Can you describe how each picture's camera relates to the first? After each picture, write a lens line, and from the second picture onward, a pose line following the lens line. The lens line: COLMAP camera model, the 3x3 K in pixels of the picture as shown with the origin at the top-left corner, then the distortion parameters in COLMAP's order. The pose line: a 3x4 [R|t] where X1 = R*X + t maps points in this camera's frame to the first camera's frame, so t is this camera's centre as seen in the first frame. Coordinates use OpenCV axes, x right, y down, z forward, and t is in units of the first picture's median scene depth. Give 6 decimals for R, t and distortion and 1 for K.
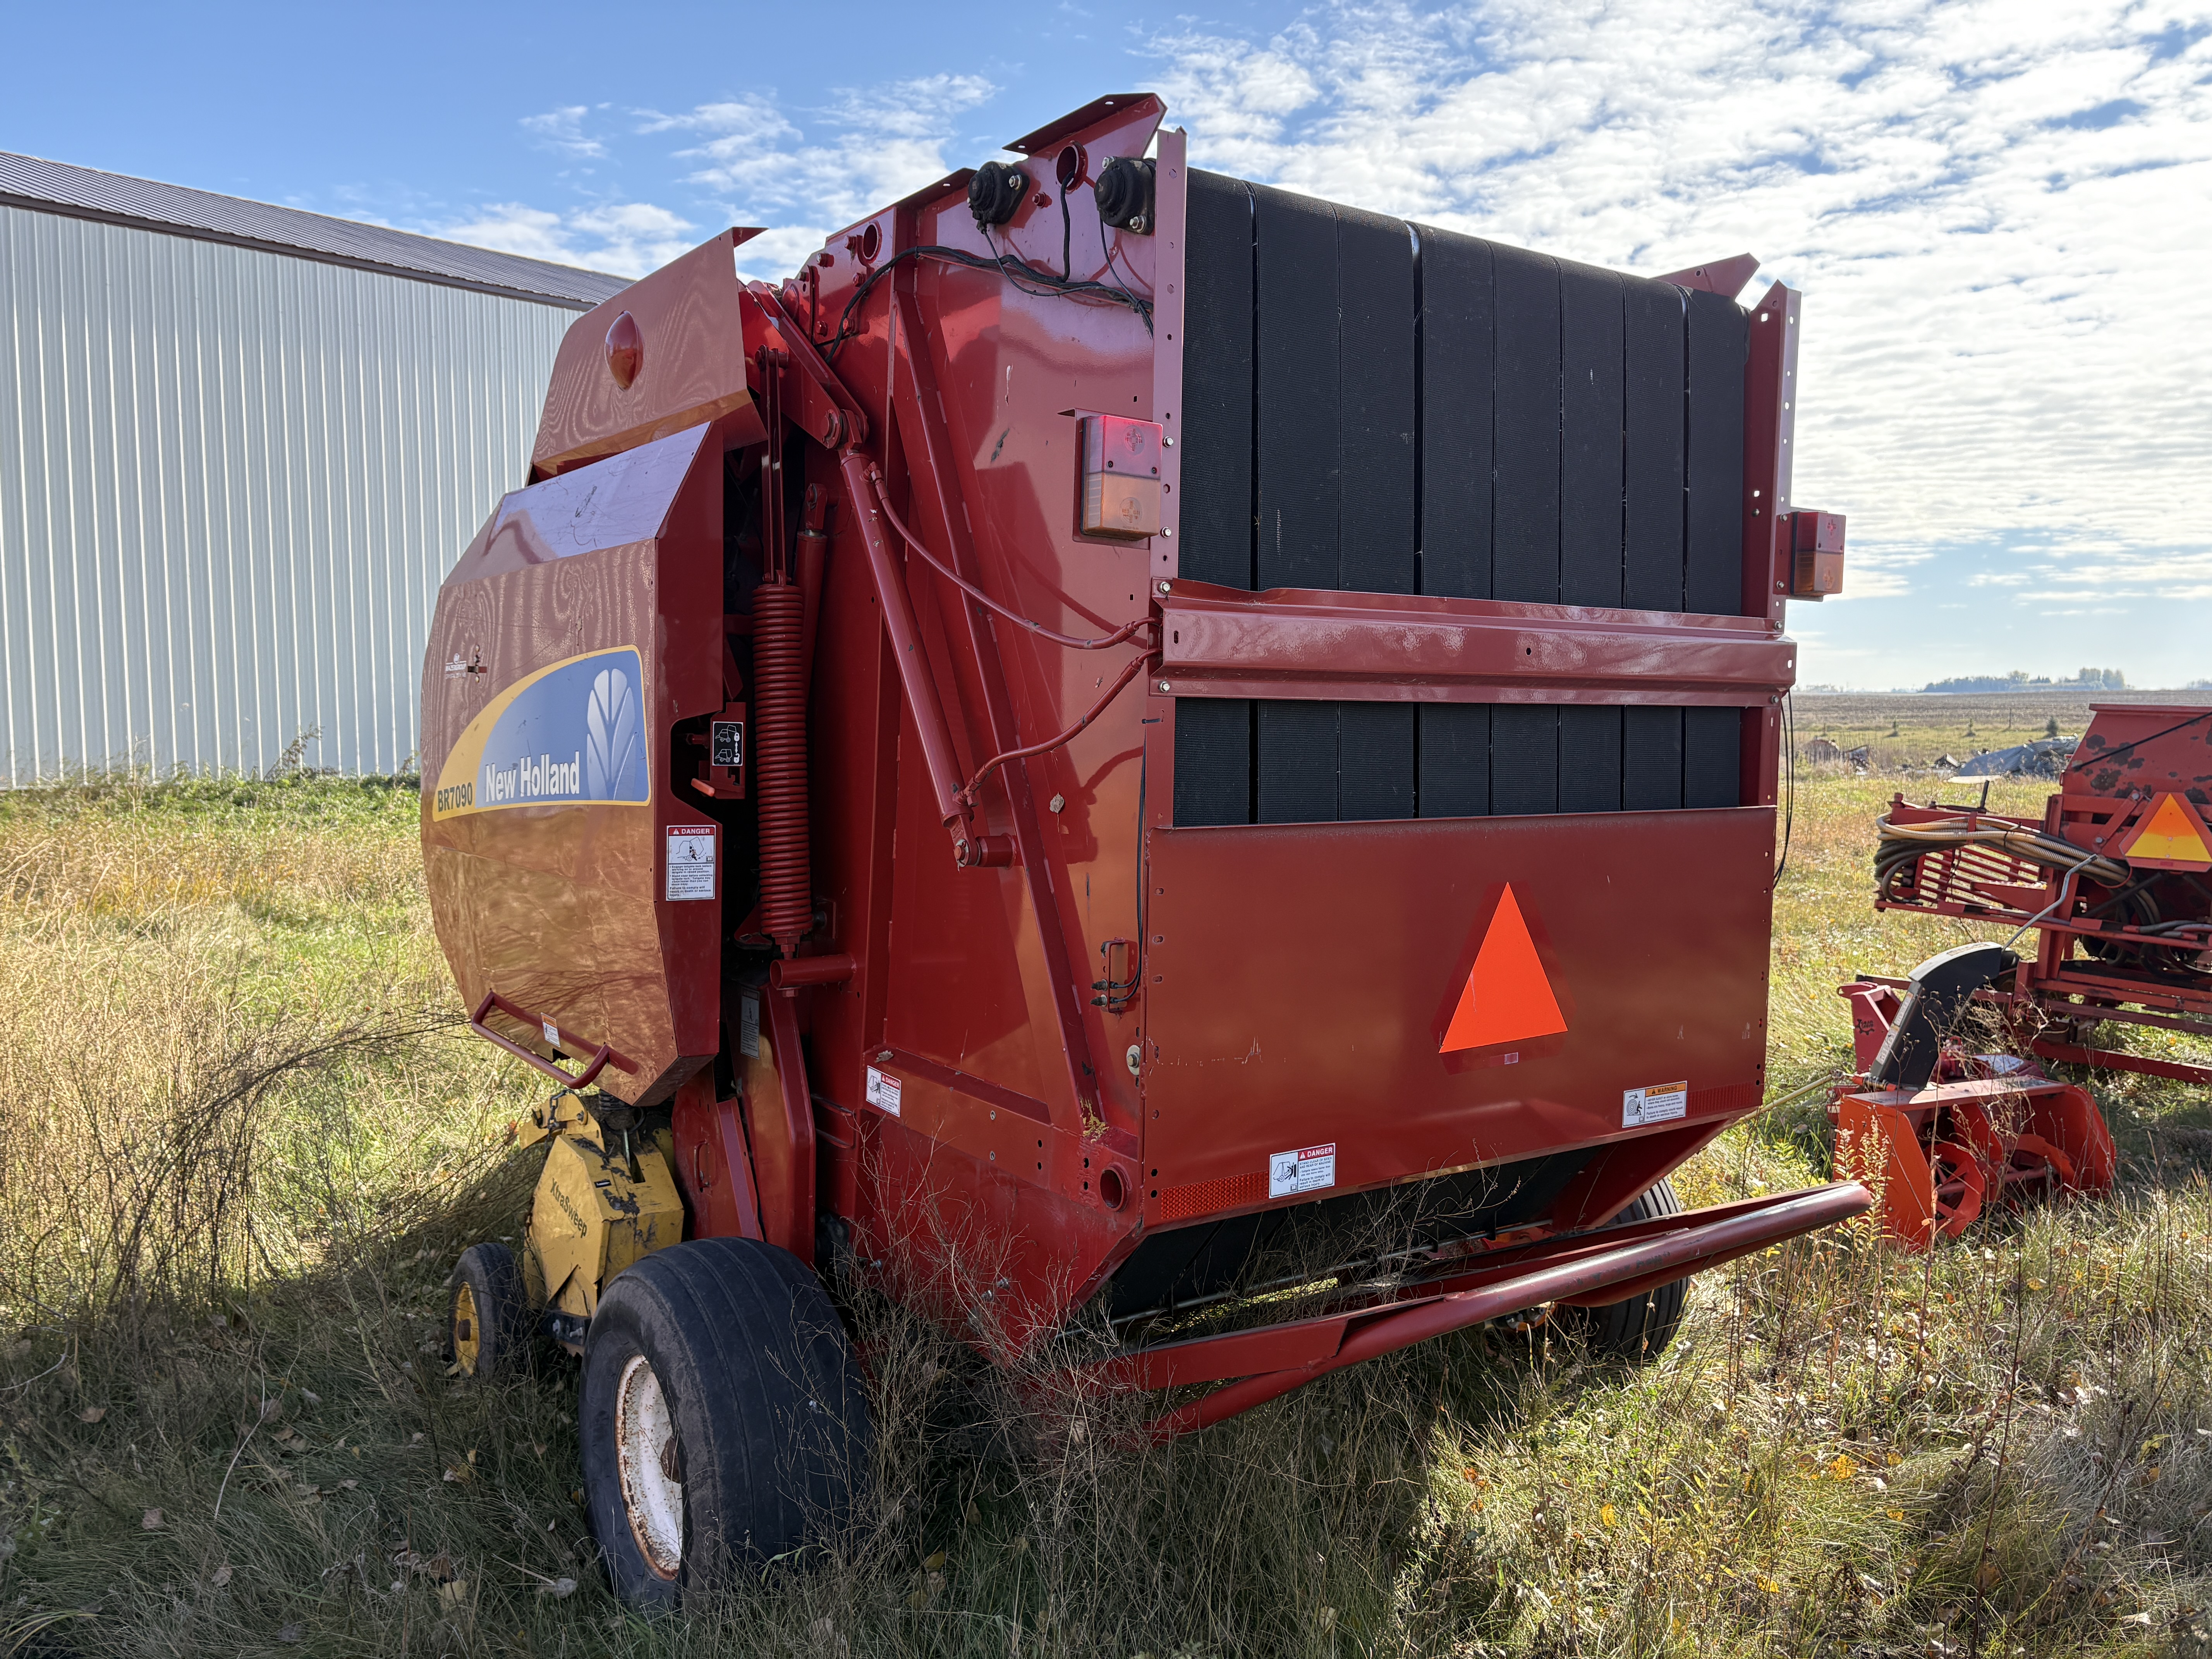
lens RADIAL K [[1678.5, 0, 1093.7], [0, 1678.5, 828.8], [0, 0, 1]] dist [0.028396, 0.000631]
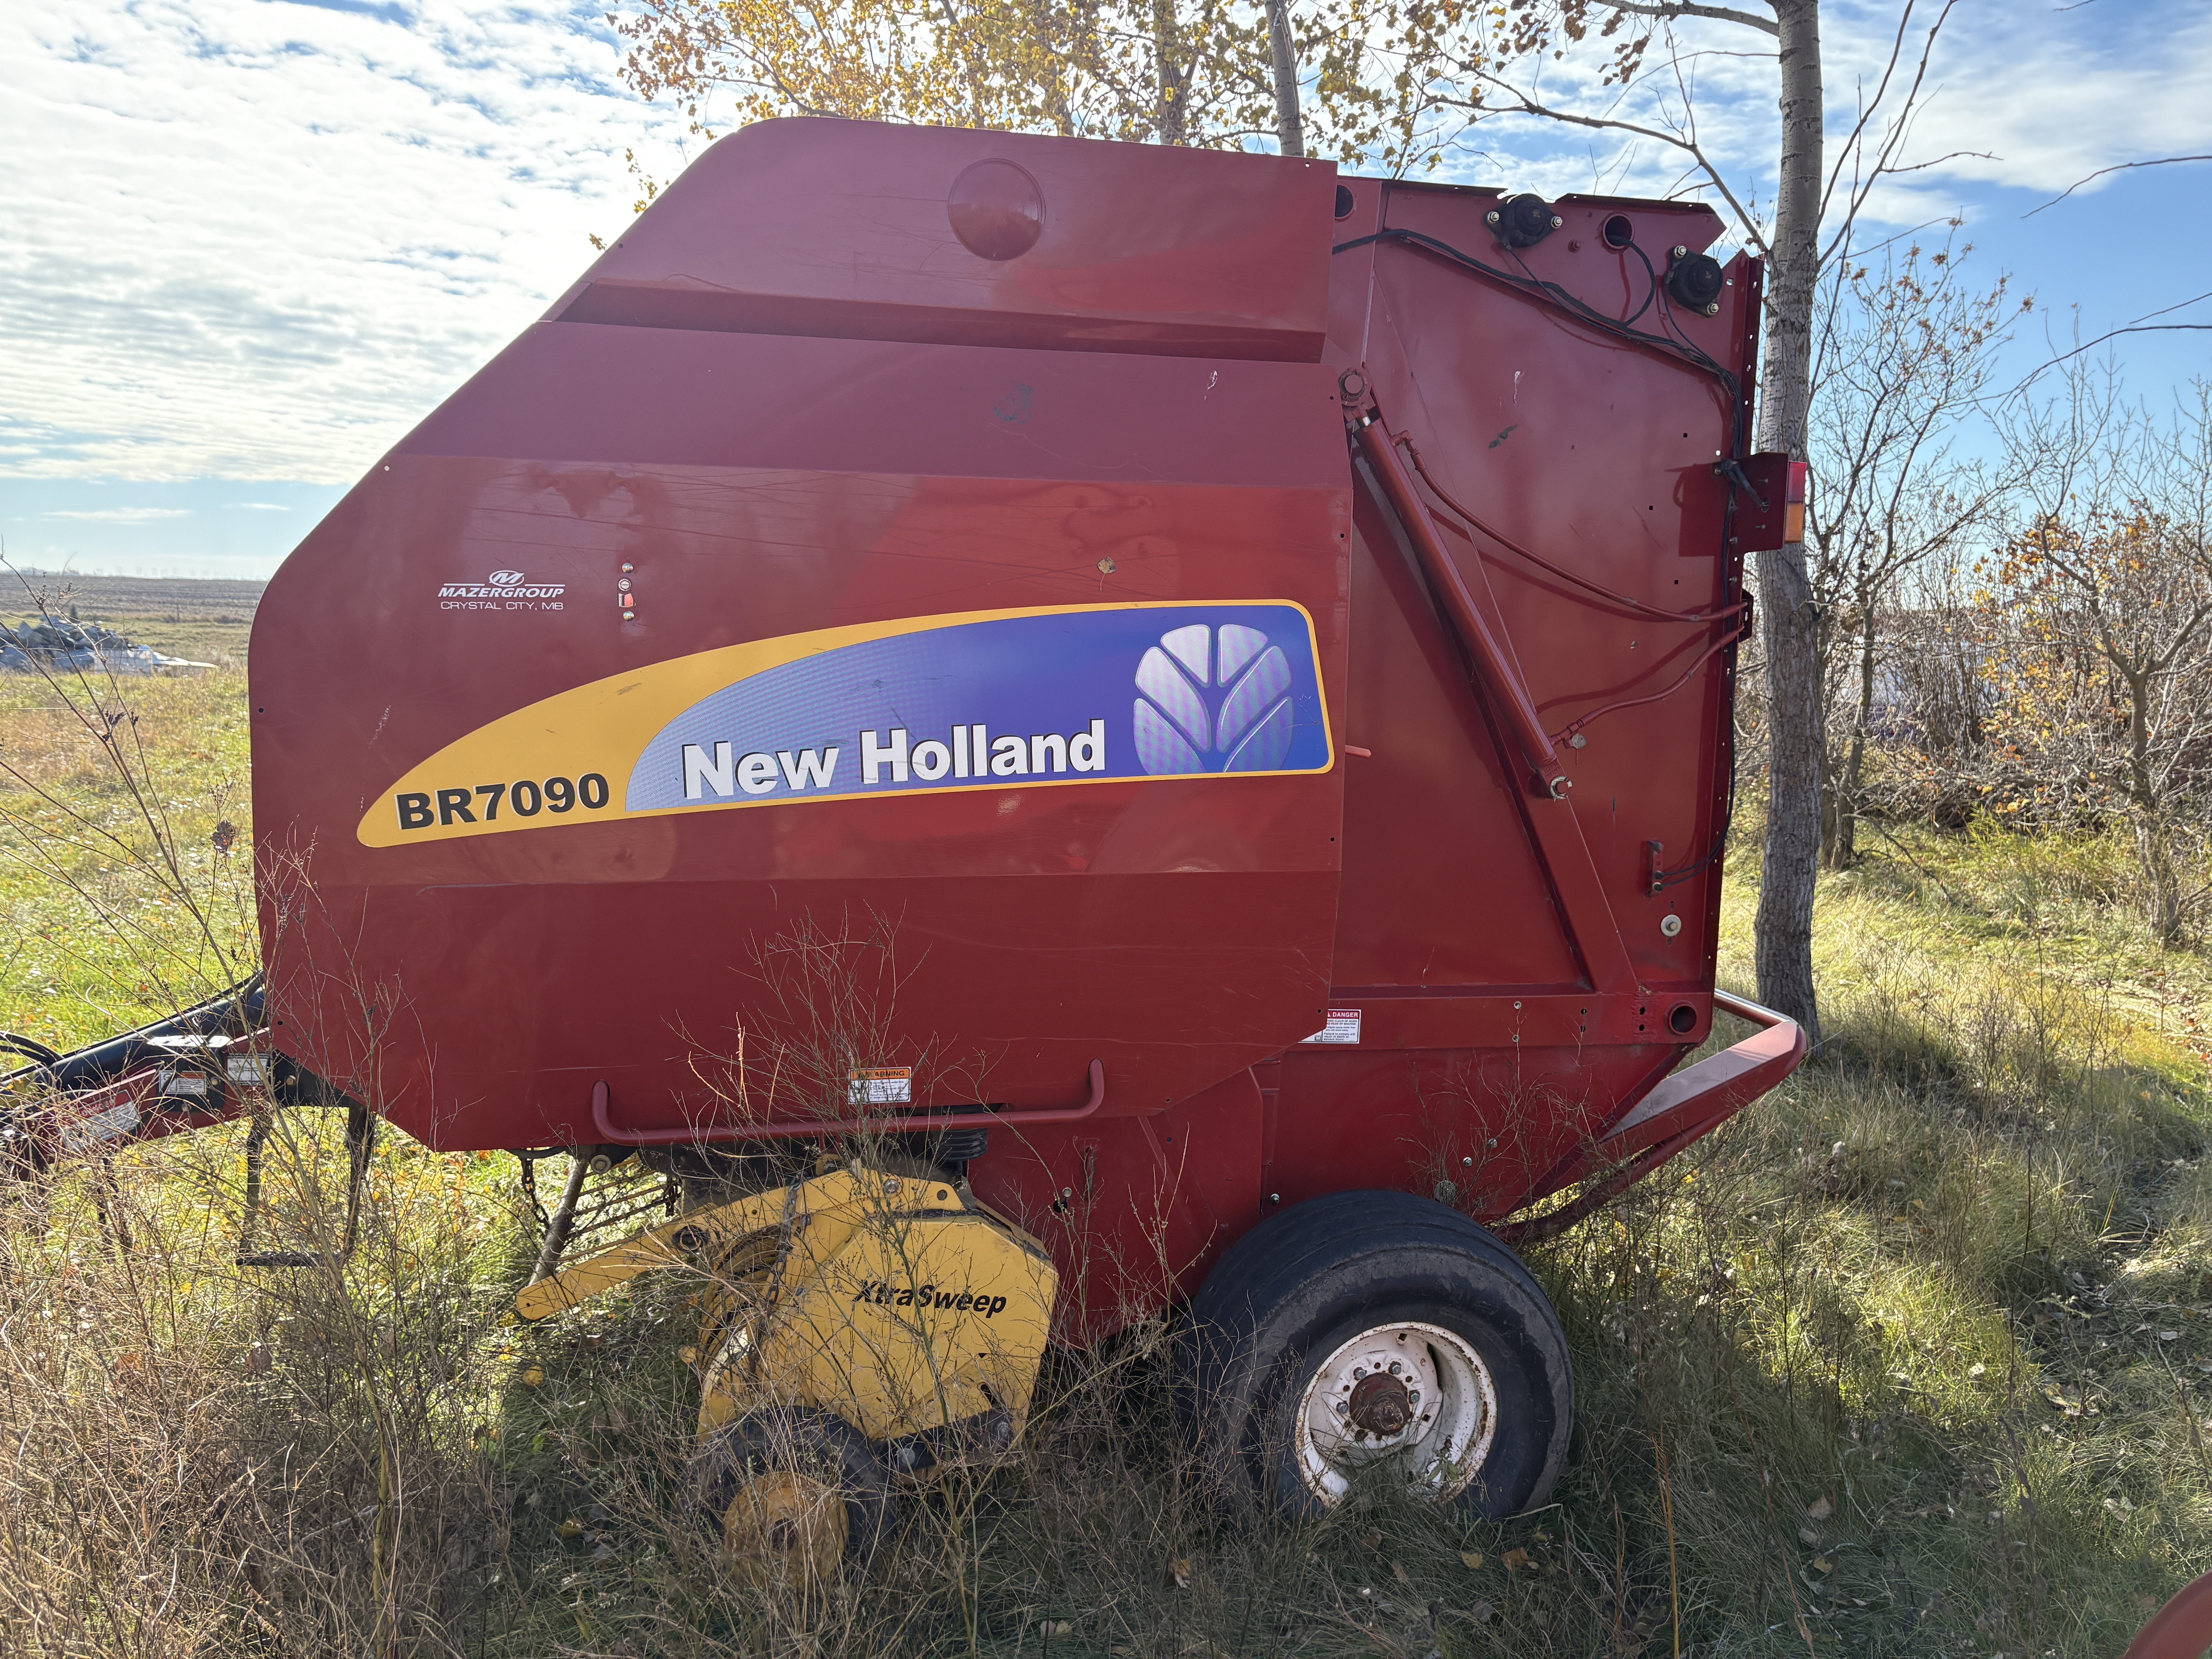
lens RADIAL K [[1678.5, 0, 1093.7], [0, 1678.5, 828.8], [0, 0, 1]] dist [0.028396, 0.000631]
pose [[0.391706, -0.092319, 0.915447, -1.084246], [0.015085, 0.995464, 0.093934, -0.070734], [-0.919967, -0.022985, 0.391322, 0.697218]]
